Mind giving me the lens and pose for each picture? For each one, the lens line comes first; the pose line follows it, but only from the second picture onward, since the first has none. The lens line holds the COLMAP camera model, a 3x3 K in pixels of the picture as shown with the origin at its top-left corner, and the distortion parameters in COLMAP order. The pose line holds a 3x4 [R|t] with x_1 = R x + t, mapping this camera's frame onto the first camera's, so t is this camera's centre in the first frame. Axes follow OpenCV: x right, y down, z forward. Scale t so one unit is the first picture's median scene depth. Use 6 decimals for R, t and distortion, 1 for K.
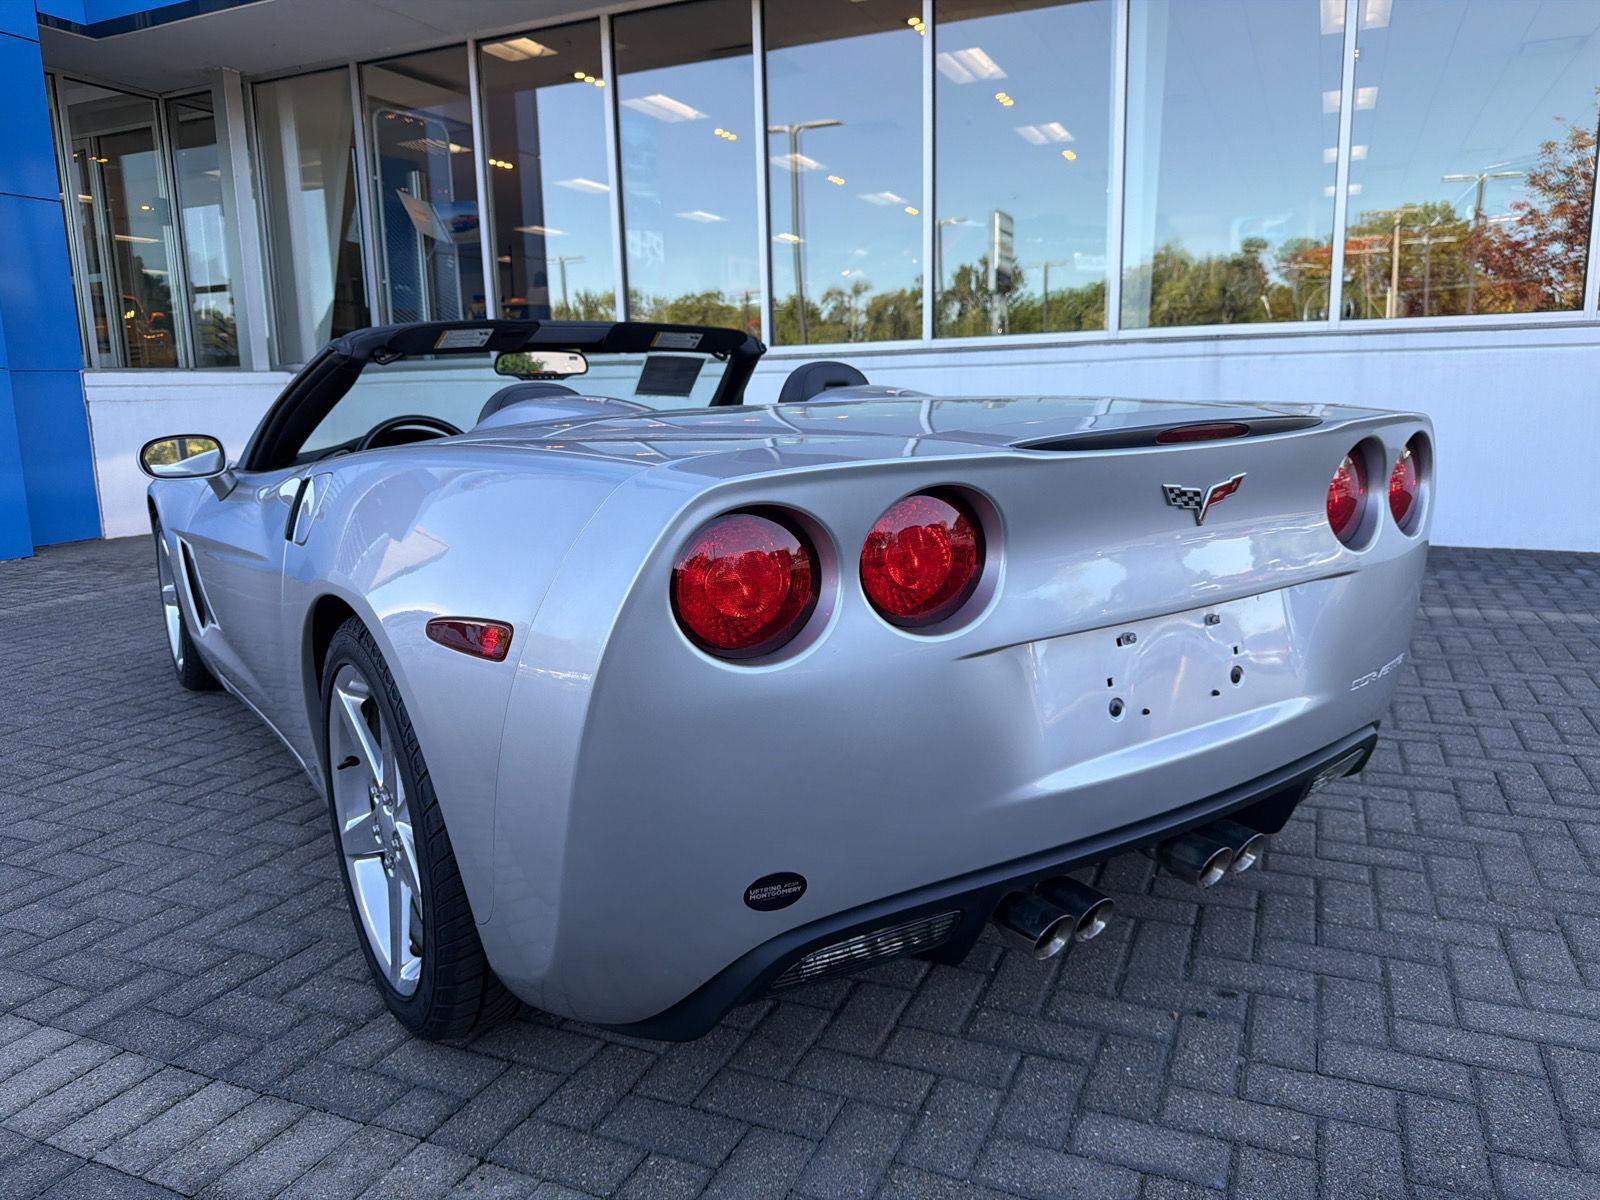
lens RADIAL K [[1134.0, 0, 807.0], [0, 1134.0, 594.3], [0, 0, 1]] dist [0.000432, -0.012478]
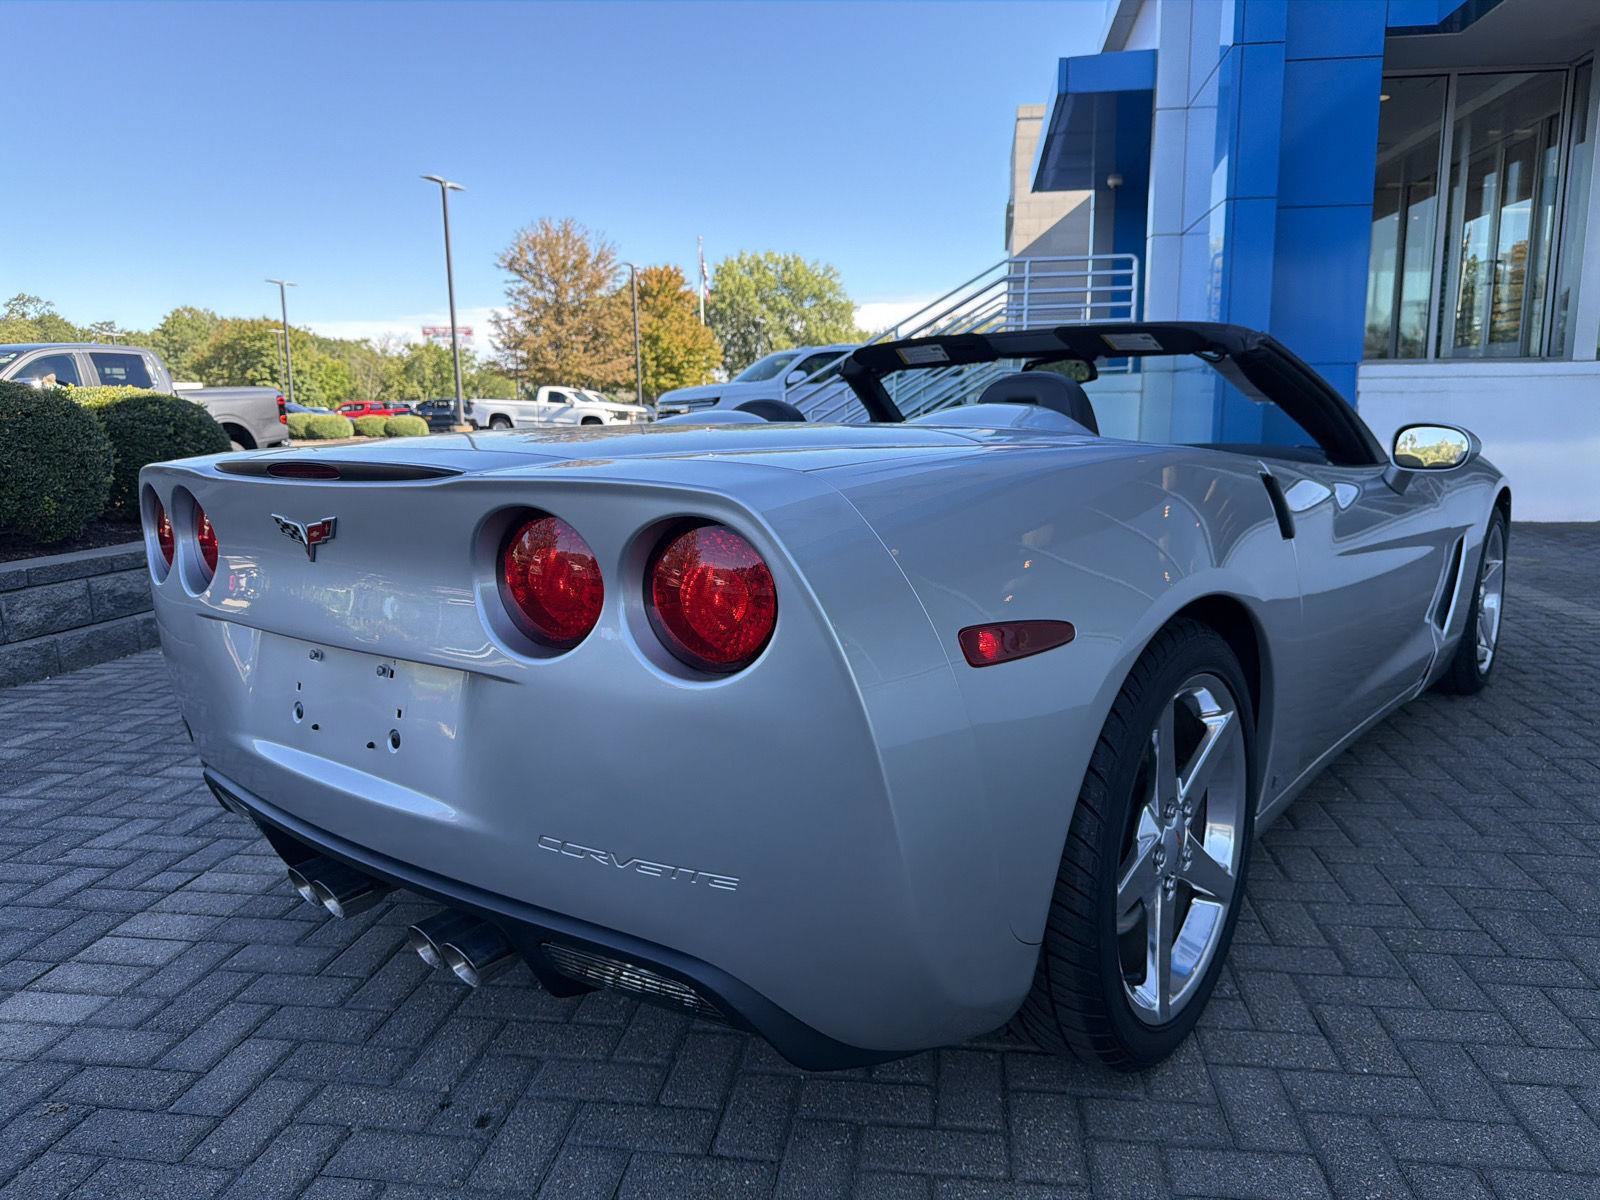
lens RADIAL K [[1130.7, 0, 800.0], [0, 1130.7, 600.0], [0, 0, 1]] dist [-0.002449, -0.005960]
pose [[0.267253, 0.184048, -0.945887, 1.073123], [-0.163052, 0.976074, 0.143853, -0.183992], [0.949731, 0.115784, 0.290868, 0.845967]]
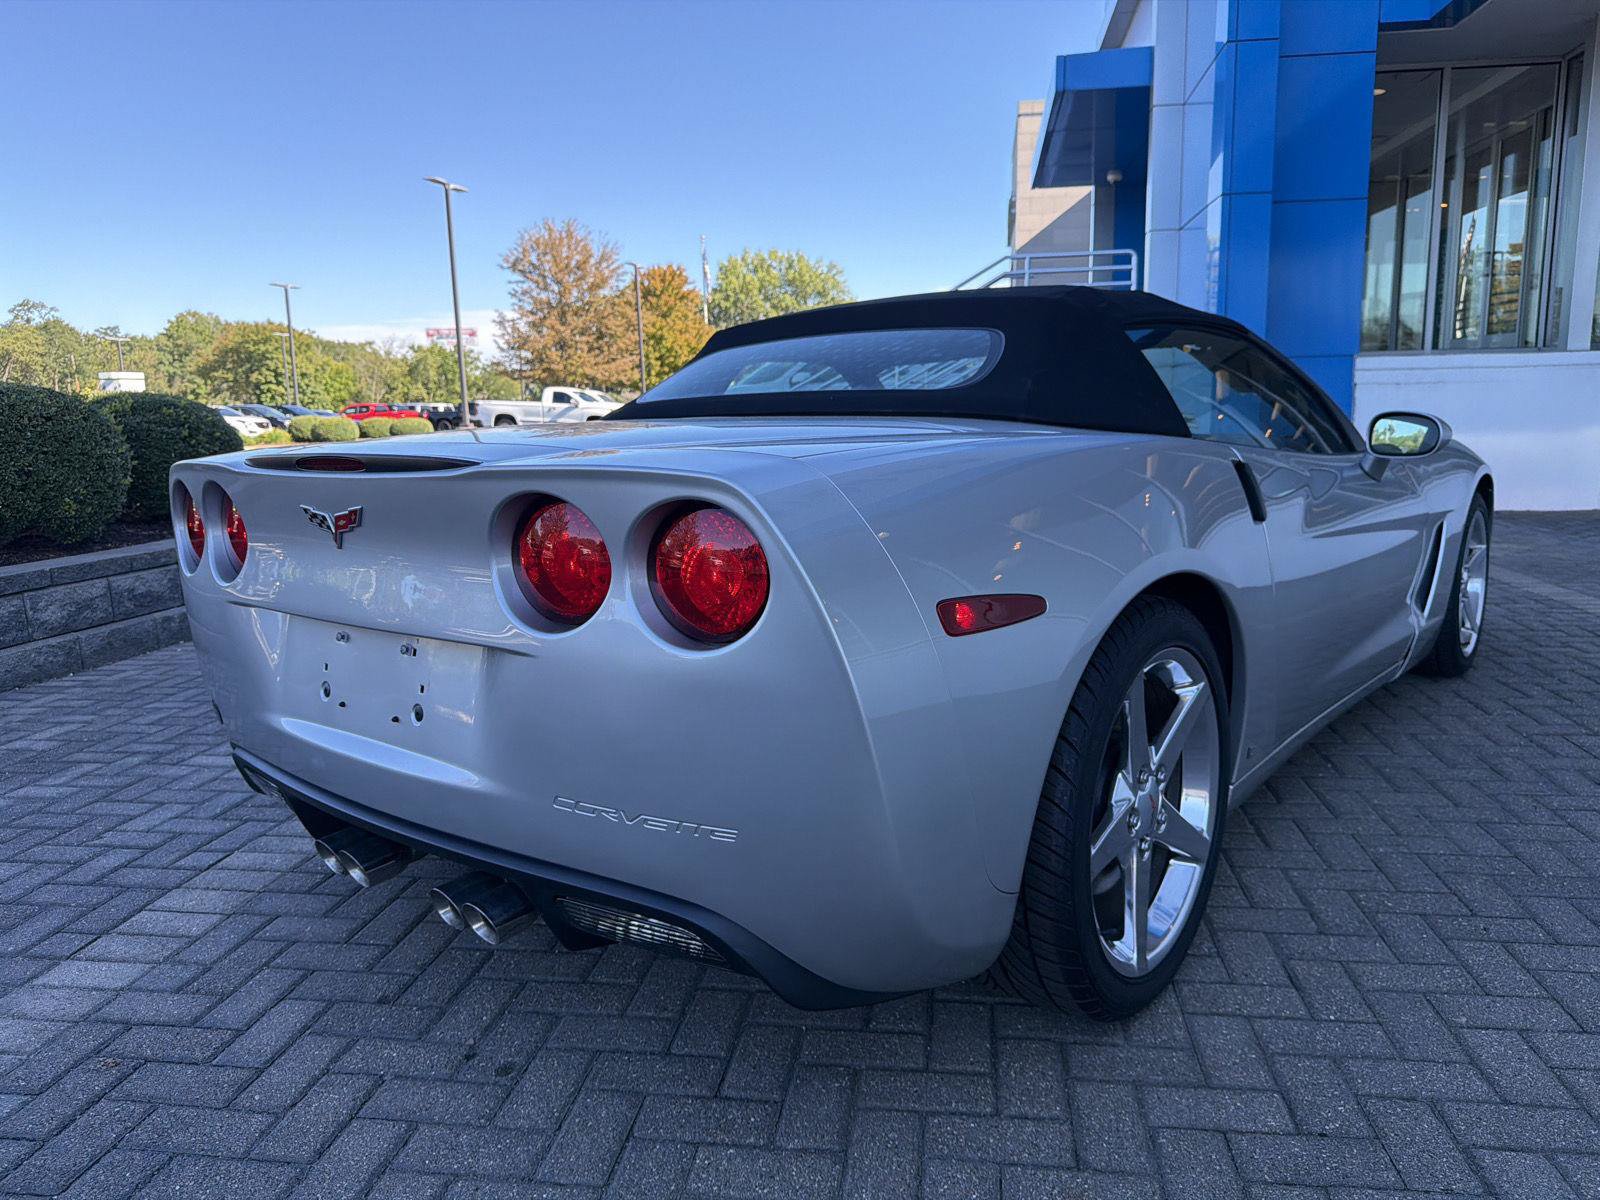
lens RADIAL K [[1132.4, 0, 804.4], [0, 1132.4, 599.2], [0, 0, 1]] dist [-0.002381, -0.007802]
pose [[0.267054, 0.182180, -0.946305, 1.131854], [-0.153358, 0.977489, 0.144905, -0.180633], [0.951401, 0.106426, 0.288981, 0.837548]]
